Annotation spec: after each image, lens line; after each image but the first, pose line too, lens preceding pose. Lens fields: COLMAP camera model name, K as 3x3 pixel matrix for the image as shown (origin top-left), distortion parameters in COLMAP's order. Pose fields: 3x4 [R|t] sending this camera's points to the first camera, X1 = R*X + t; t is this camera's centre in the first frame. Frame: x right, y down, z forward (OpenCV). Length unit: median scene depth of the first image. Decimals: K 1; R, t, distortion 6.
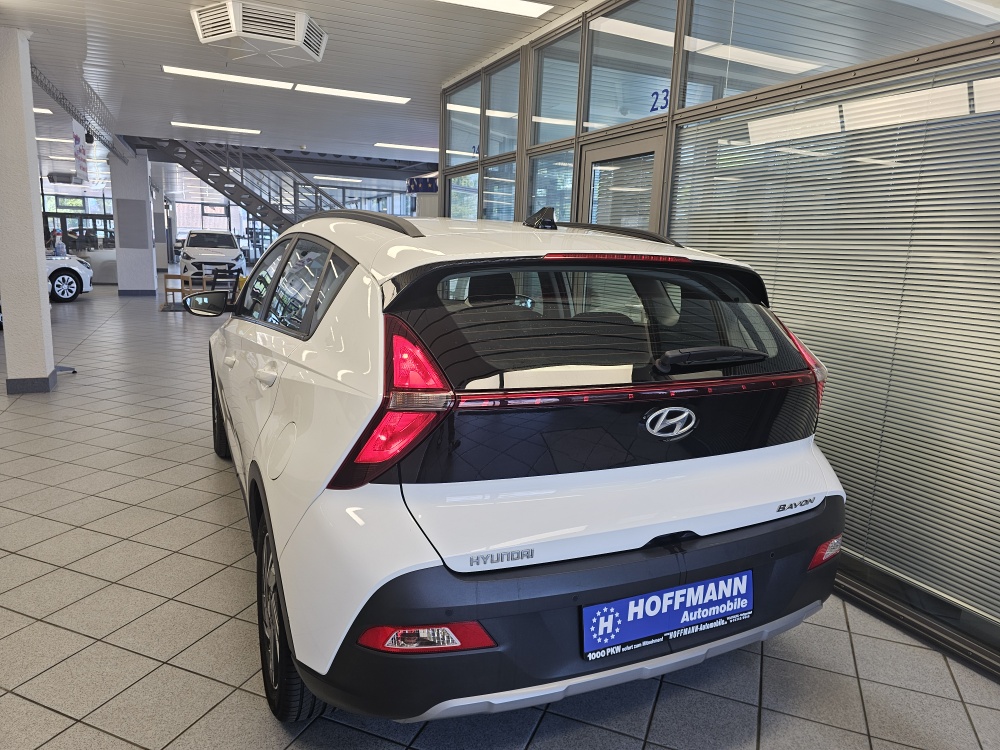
lens RADIAL K [[687.8, 0, 501.2], [0, 687.8, 375.6], [0, 0, 1]] dist [0.044627, -0.059846]
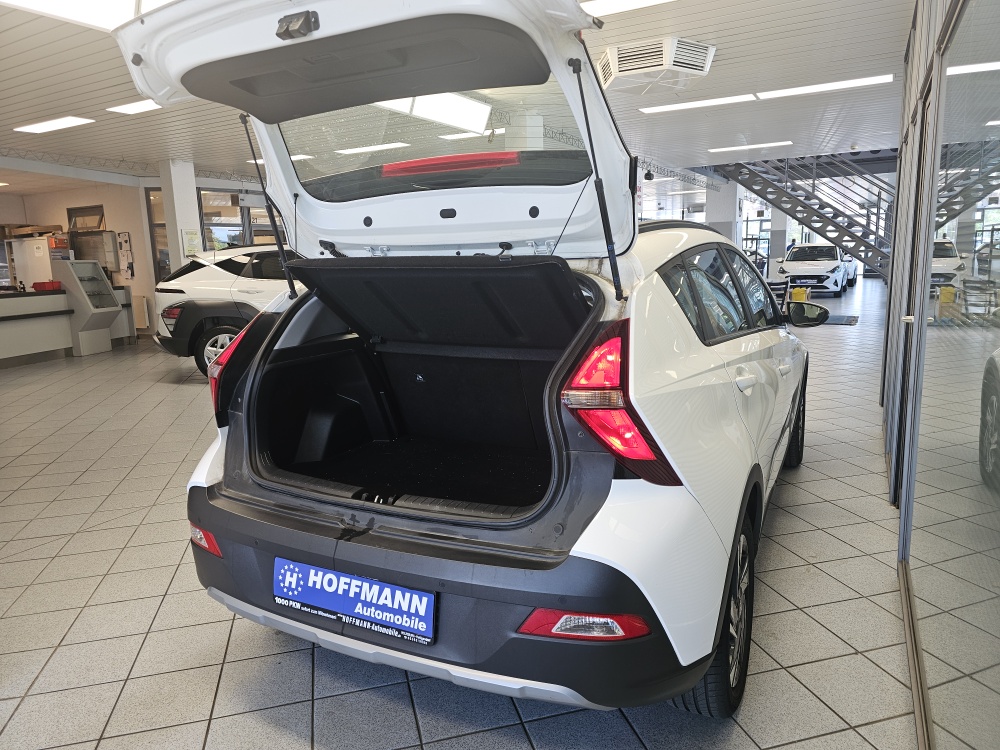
lens RADIAL K [[687.8, 0, 493.0], [0, 687.8, 370.7], [0, 0, 1]] dist [0.044627, -0.059846]
pose [[0.590517, 0.079611, -0.803089, 1.170086], [-0.102238, 0.994485, 0.023408, -0.046498], [0.800523, 0.068284, 0.595399, 0.518638]]
